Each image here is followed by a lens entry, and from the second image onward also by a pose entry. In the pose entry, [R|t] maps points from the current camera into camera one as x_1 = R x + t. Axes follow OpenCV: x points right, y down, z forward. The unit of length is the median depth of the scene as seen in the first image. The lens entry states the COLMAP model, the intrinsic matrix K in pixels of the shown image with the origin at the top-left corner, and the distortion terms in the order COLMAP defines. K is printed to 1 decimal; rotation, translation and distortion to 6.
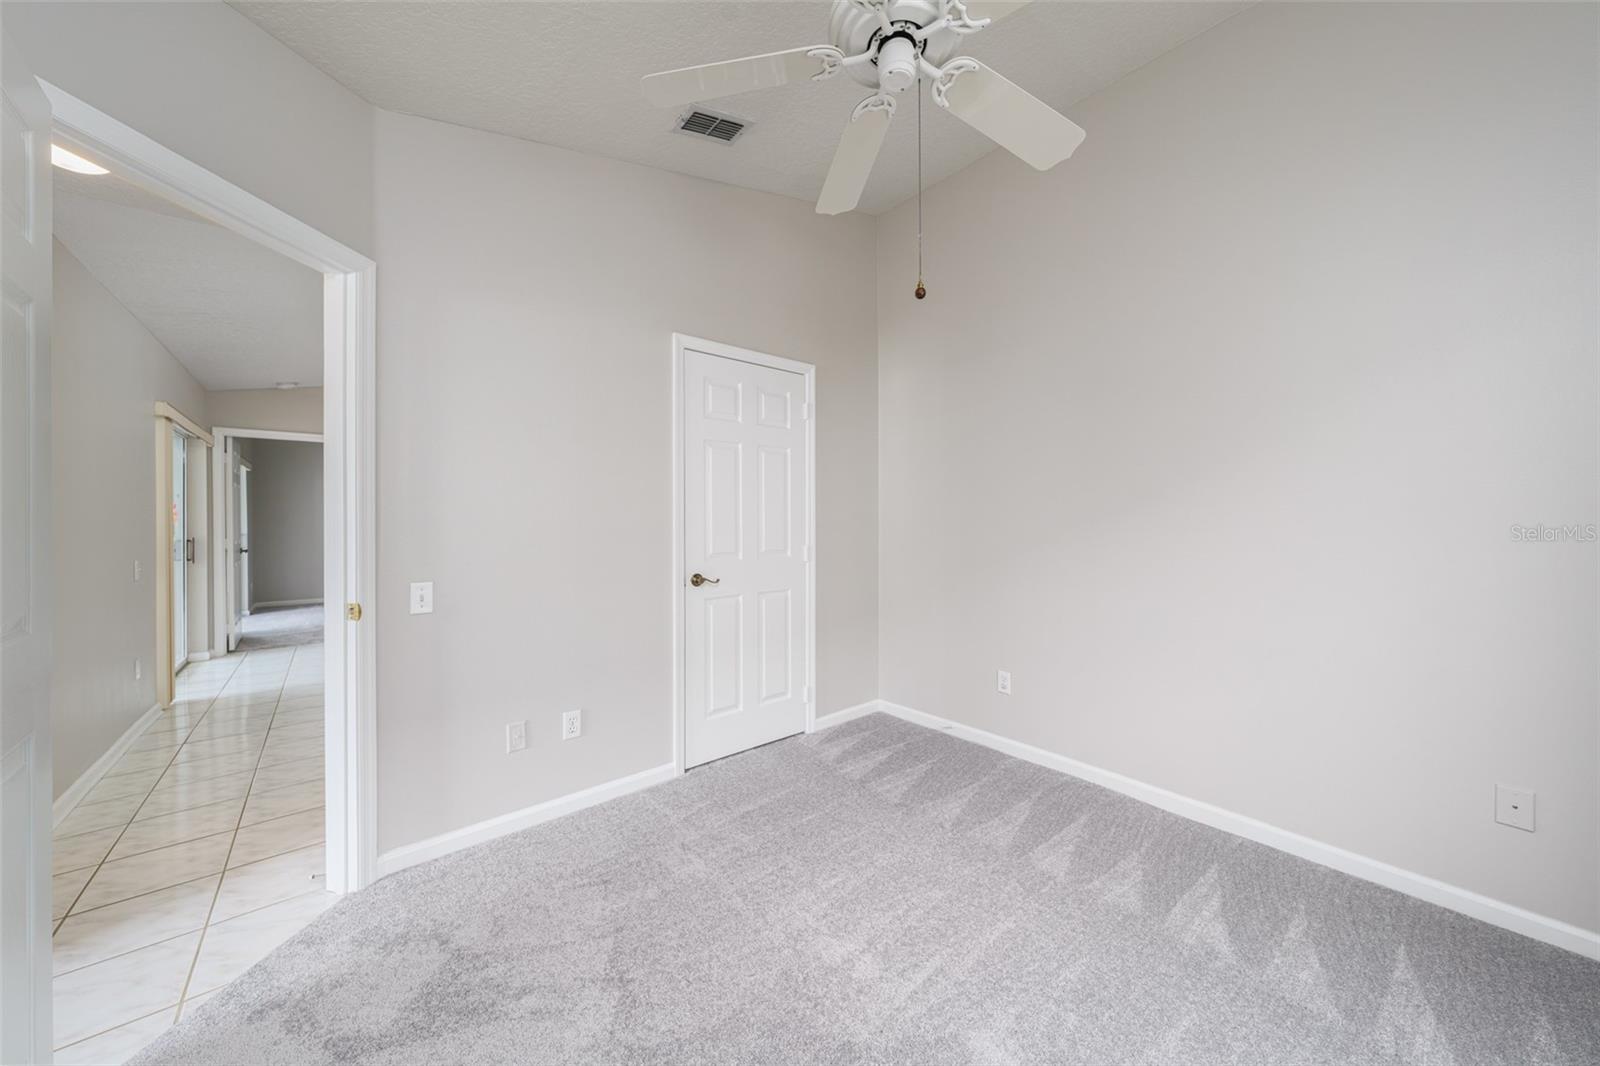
lens RADIAL K [[543.6, 0, 800.0], [0, 543.6, 527.0], [0, 0, 1]] dist [-0.002393, -0.000045]
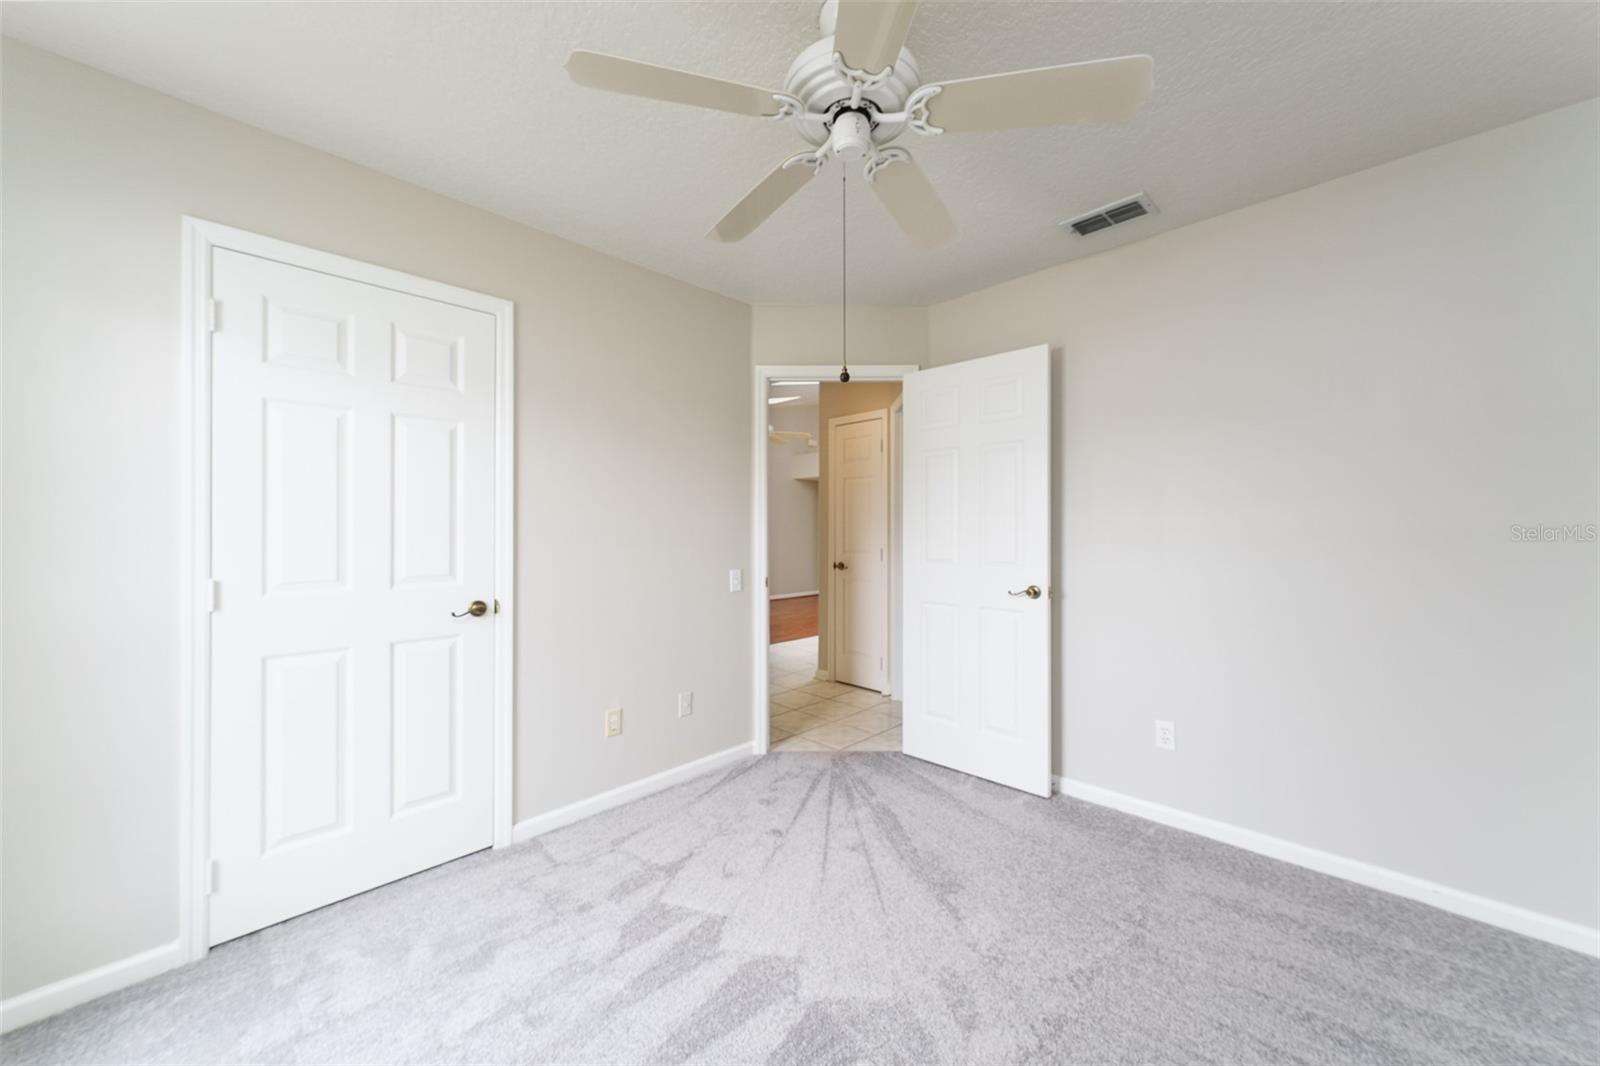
lens RADIAL K [[568.4, 0, 800.0], [0, 568.4, 533.0], [0, 0, 1]] dist [0.001855, 0.000088]
pose [[0.995652, -0.002339, 0.093125, 0.321871], [0.003000, 0.999971, -0.006961, -0.002385], [-0.093106, 0.007210, 0.995630, 0.265882]]
